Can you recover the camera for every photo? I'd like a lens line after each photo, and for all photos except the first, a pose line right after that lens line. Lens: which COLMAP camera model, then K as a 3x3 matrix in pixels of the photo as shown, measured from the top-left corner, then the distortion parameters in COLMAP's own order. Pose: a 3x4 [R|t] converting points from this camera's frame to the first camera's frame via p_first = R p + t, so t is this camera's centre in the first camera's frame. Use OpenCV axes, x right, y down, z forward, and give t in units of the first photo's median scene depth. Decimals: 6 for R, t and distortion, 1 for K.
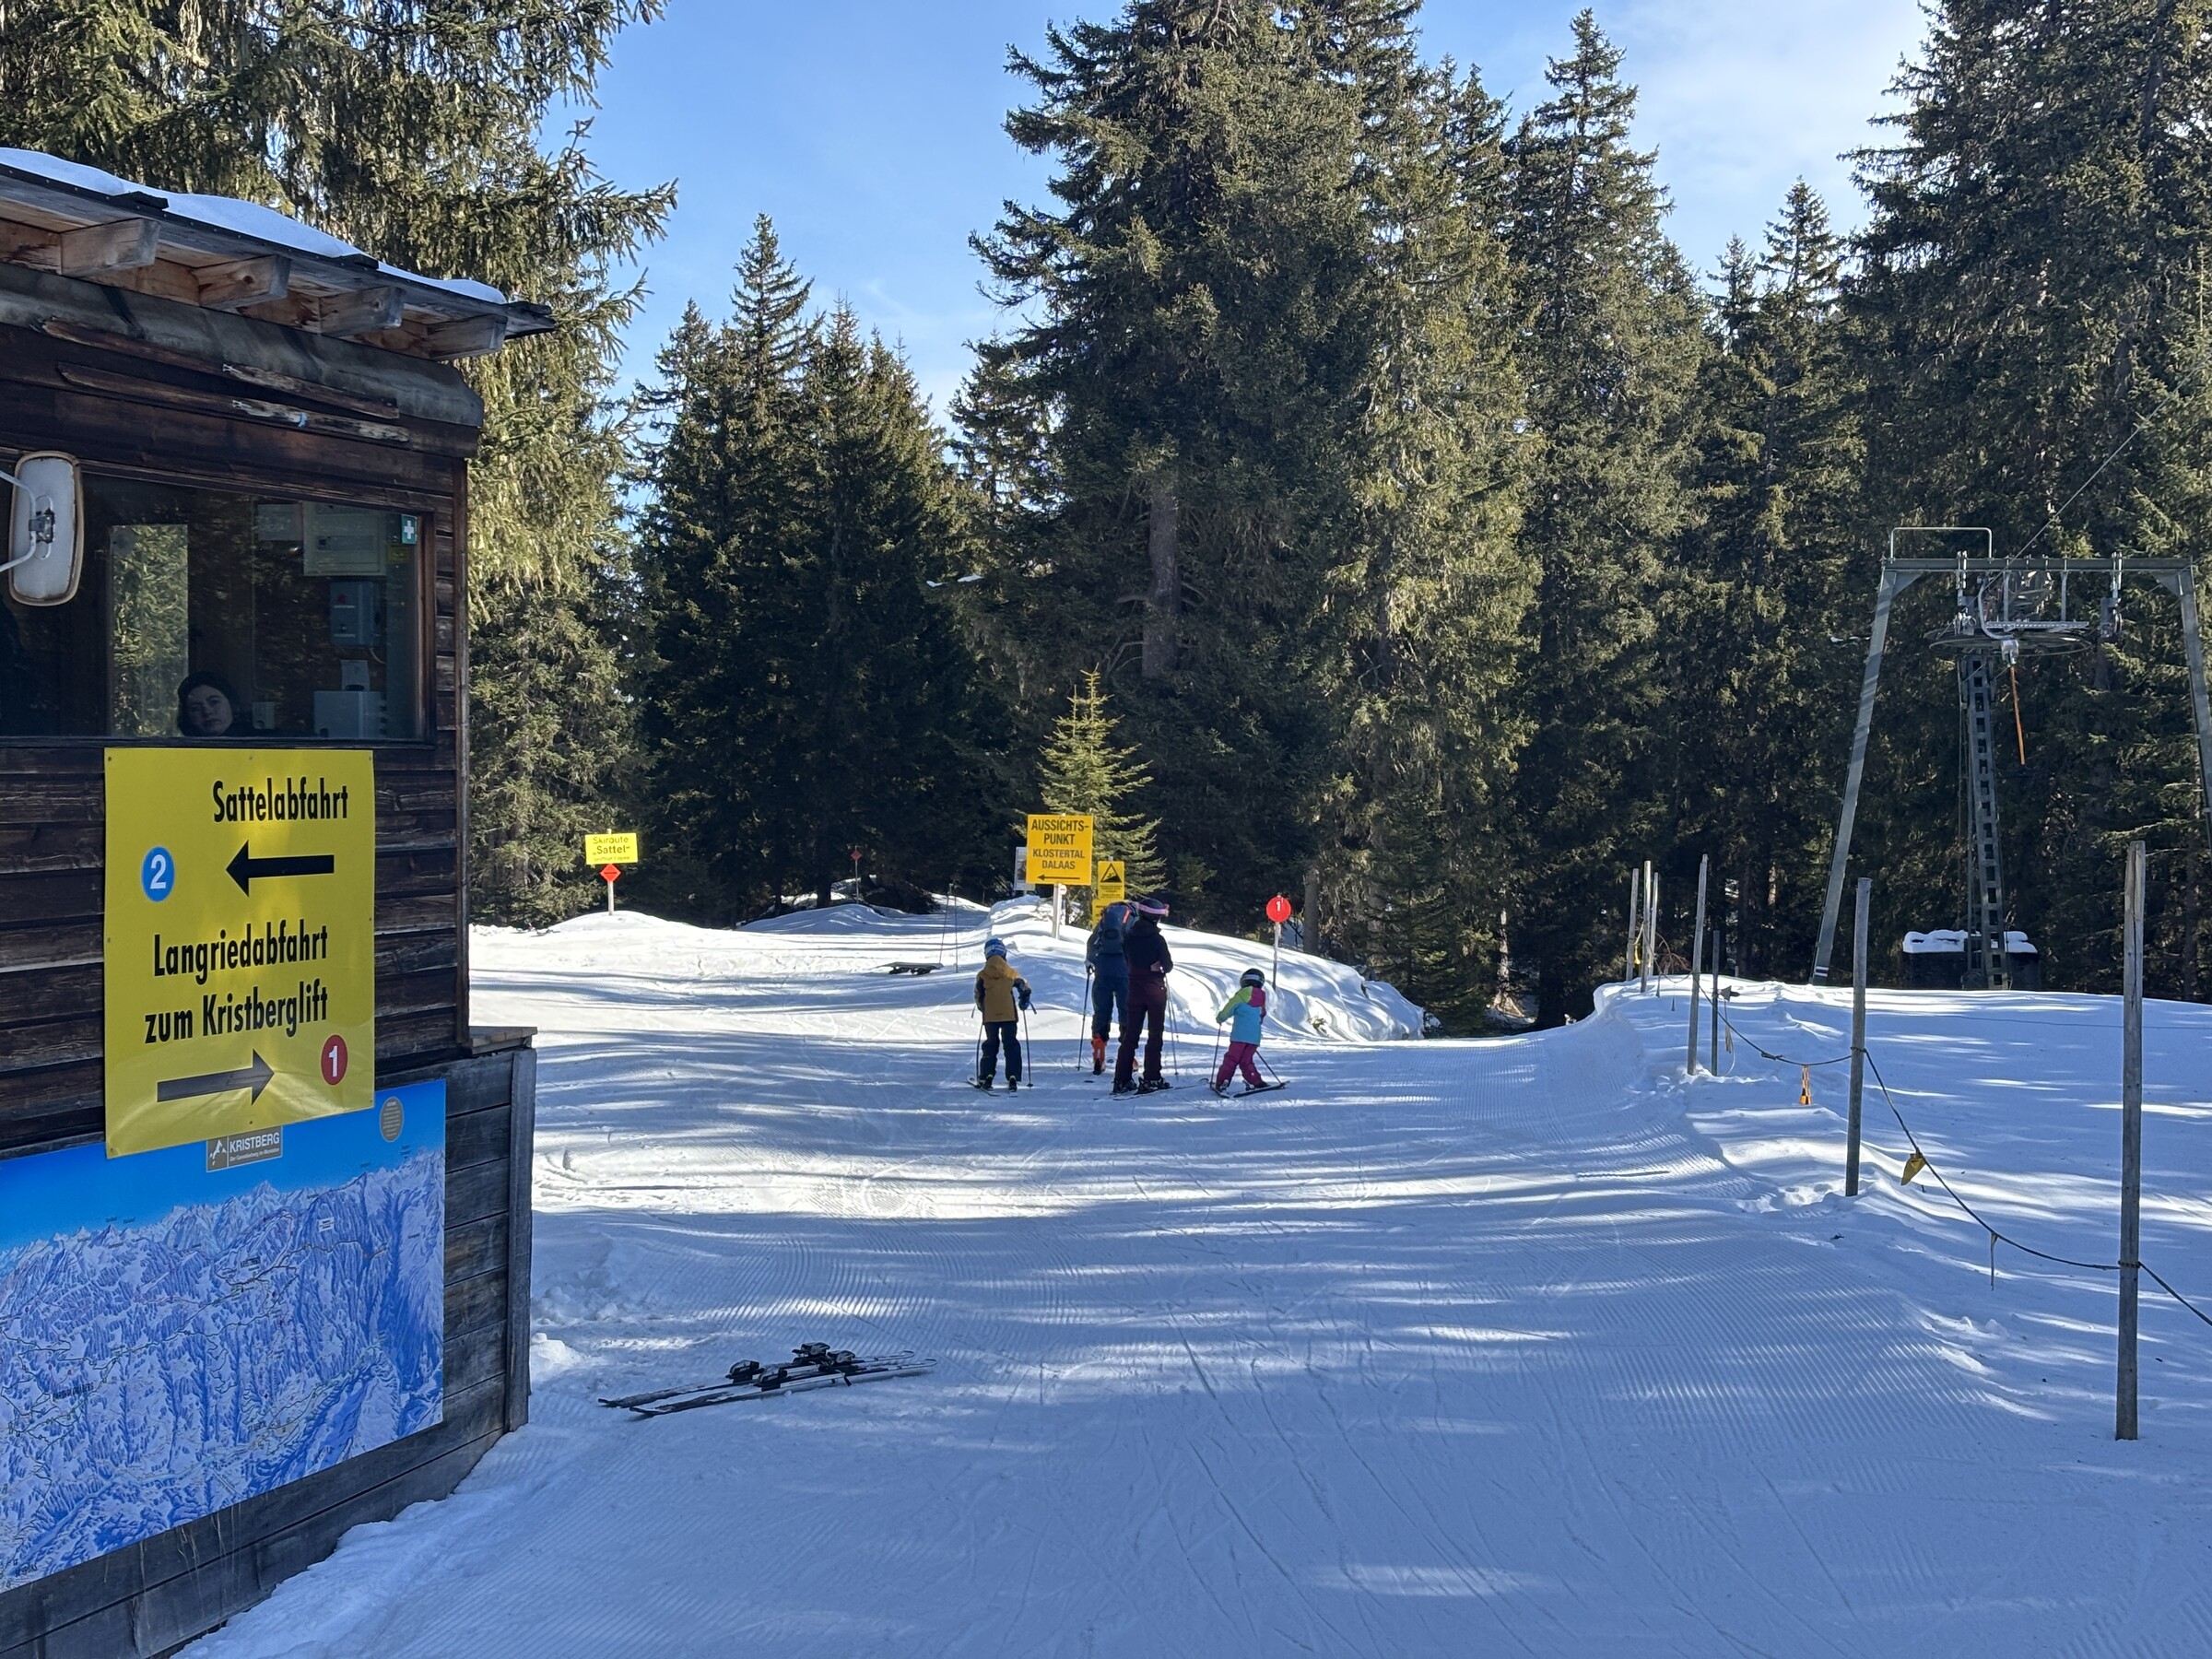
lens RADIAL K [[3389.6, 0, 1097.4], [0, 3389.6, 841.4], [0, 0, 1]] dist [0.090829, 0.000000]
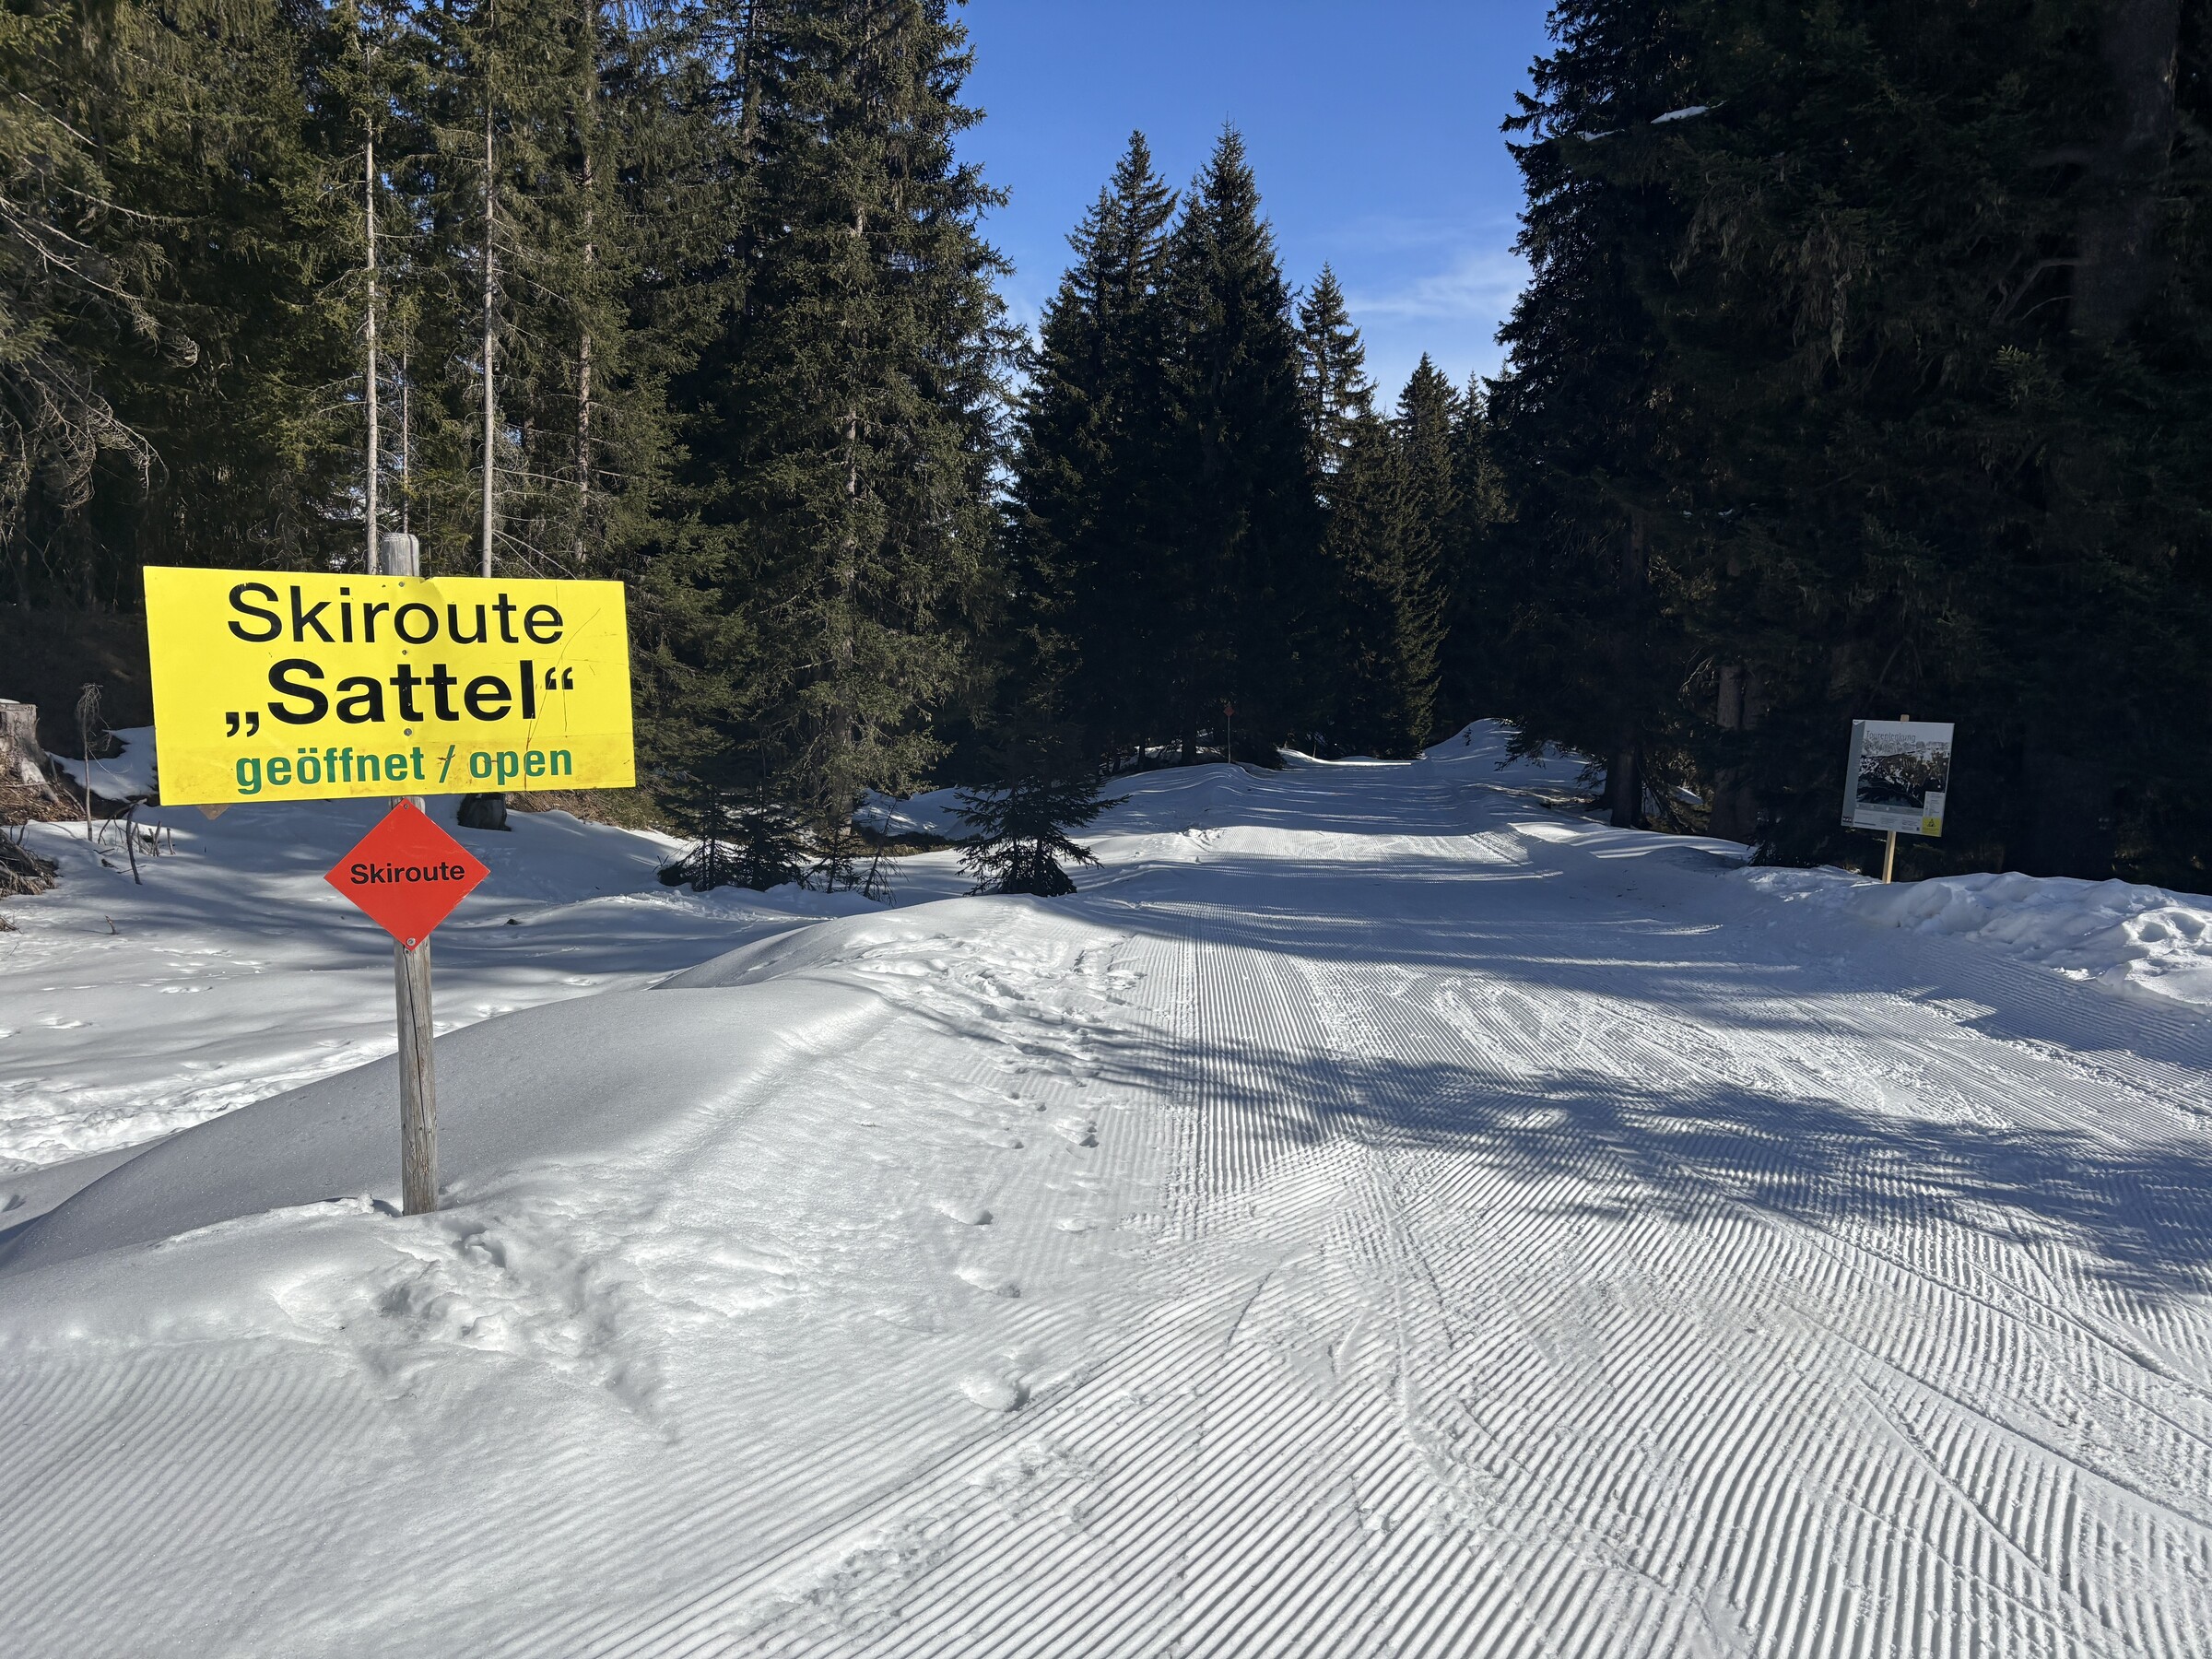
lens RADIAL K [[1696.5, 0, 1093.6], [0, 1696.5, 839.2], [0, 0, 1]] dist [0.076406, -0.038734]
pose [[0.994671, 0.039280, -0.095320, -0.063242], [-0.031218, 0.995922, 0.084645, 0.000930], [0.098256, -0.081218, 0.991841, 0.533762]]
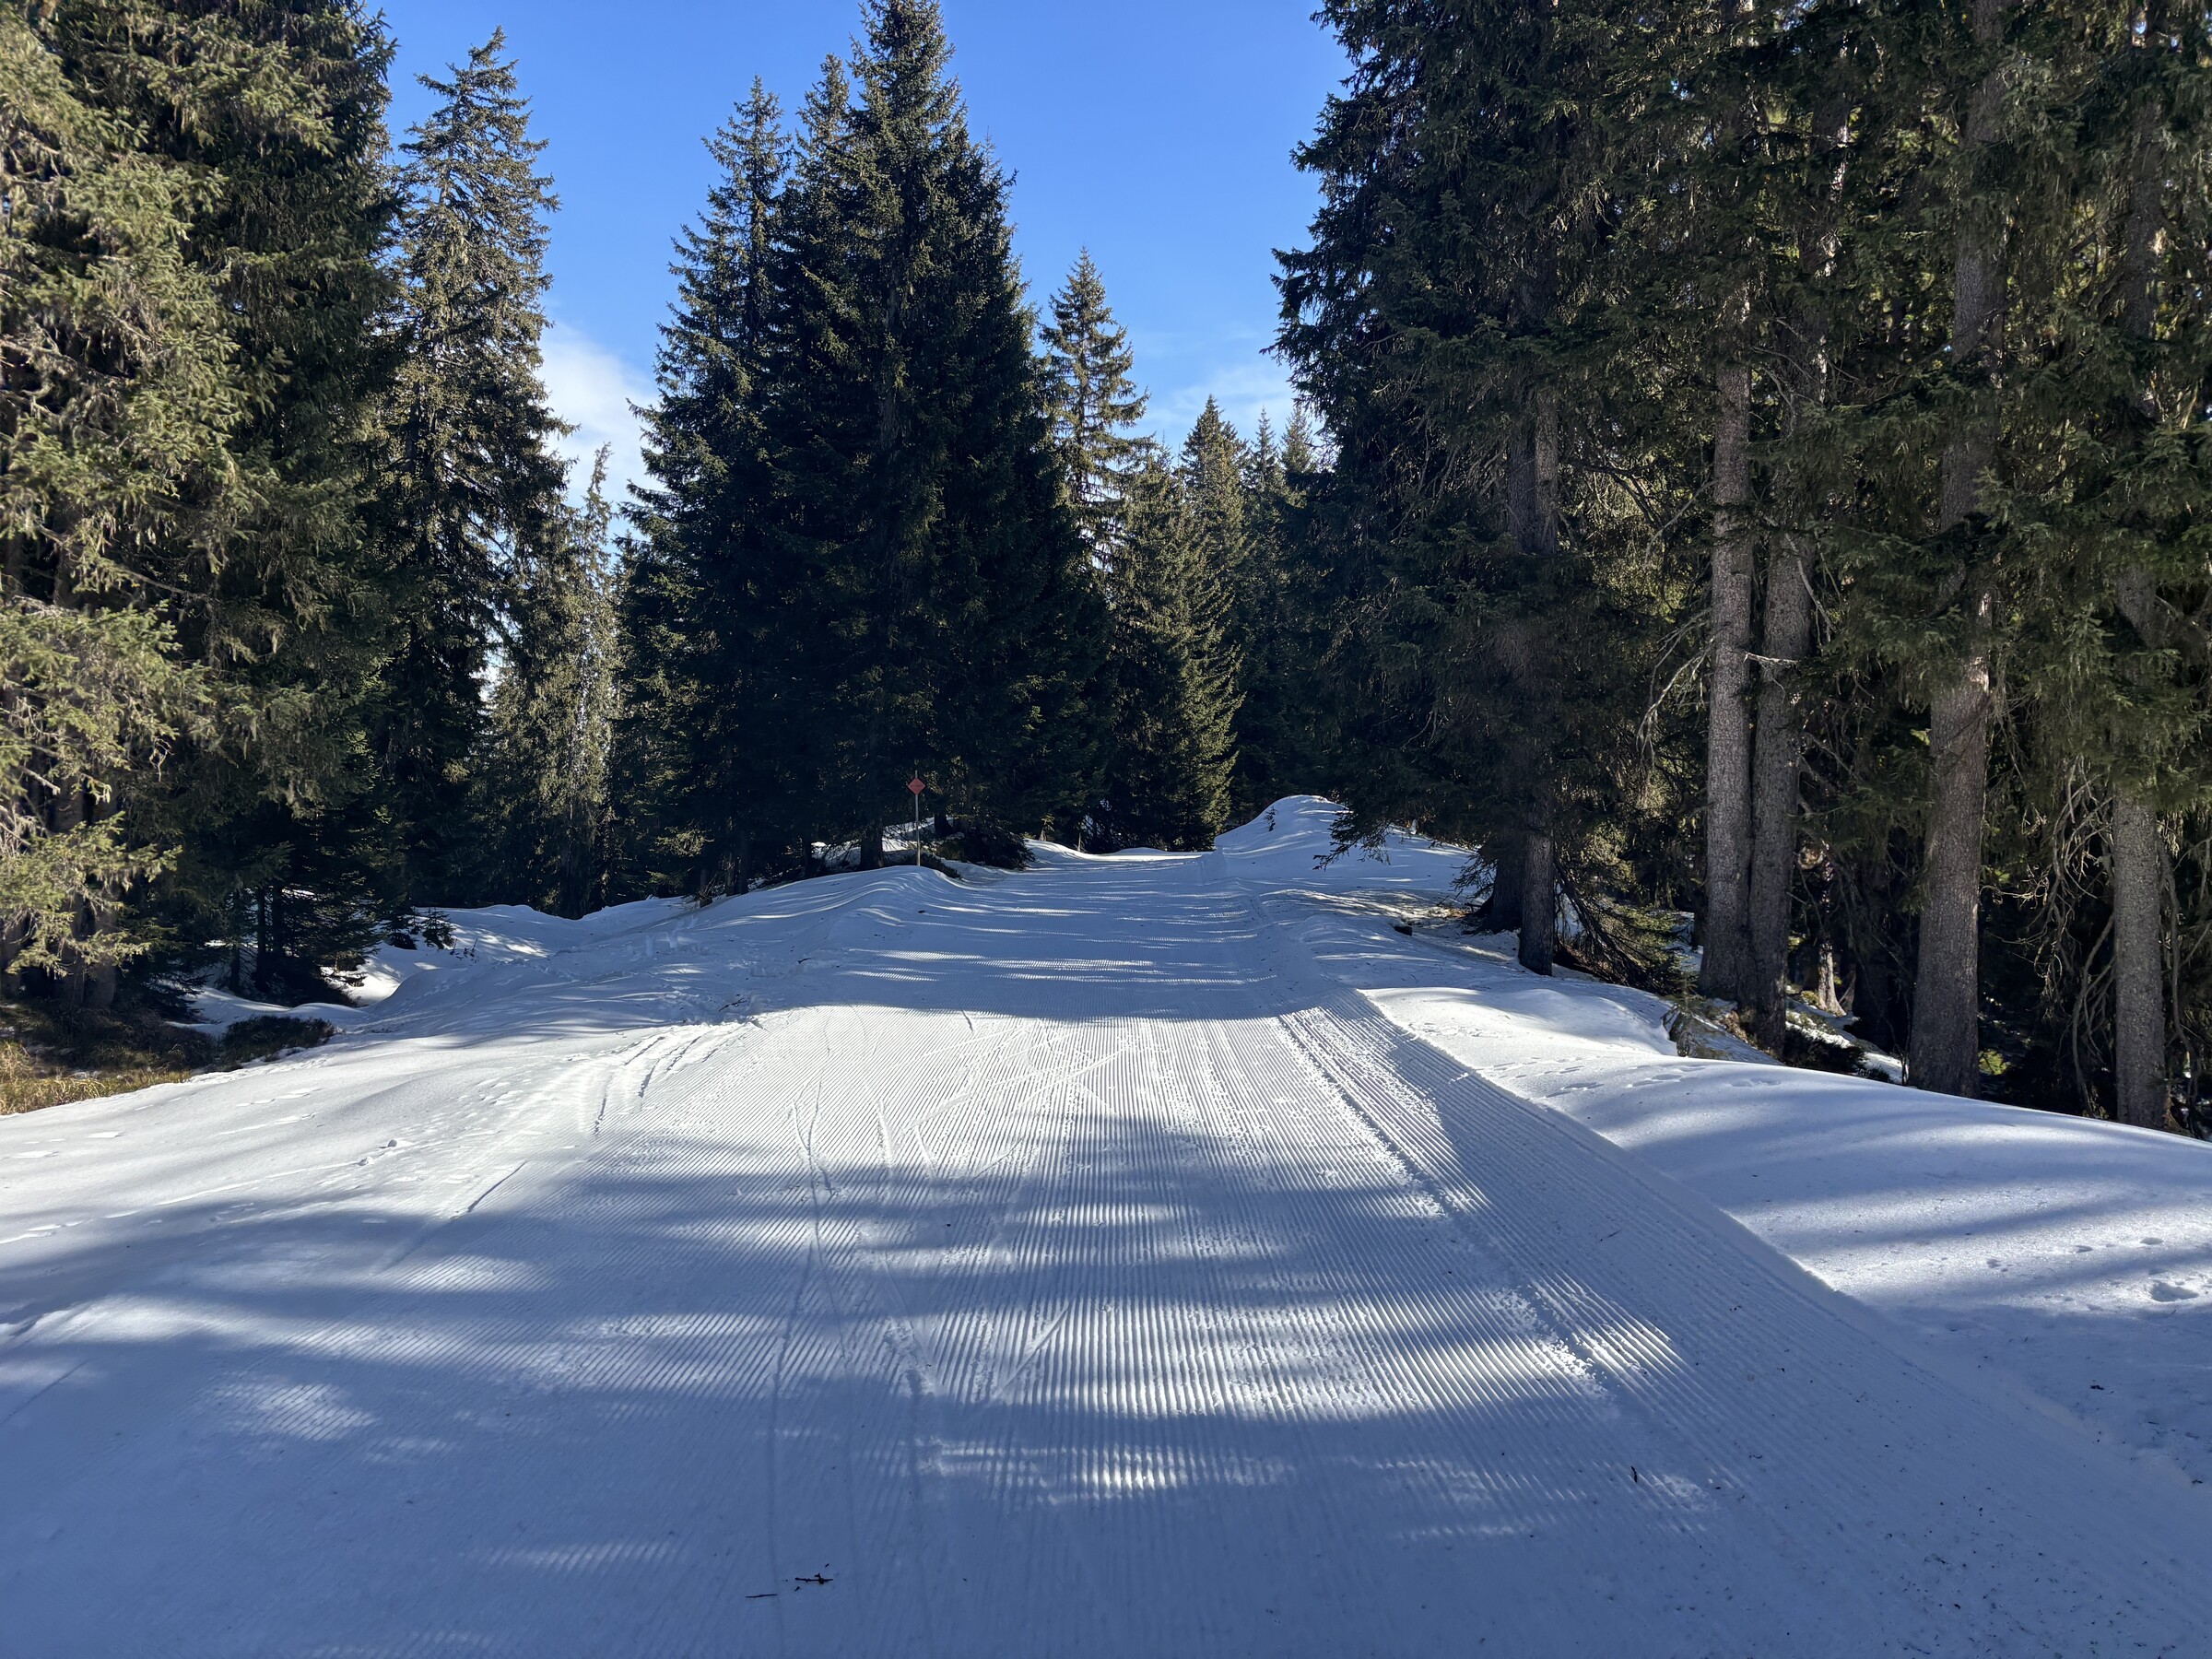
lens RADIAL K [[1696.5, 0, 1128.4], [0, 1696.5, 848.7], [0, 0, 1]] dist [0.076406, -0.038734]
pose [[0.999339, 0.013407, 0.033805, -0.043492], [-0.014511, 0.999363, 0.032613, 0.005148], [-0.033346, -0.033082, 0.998896, 0.698226]]
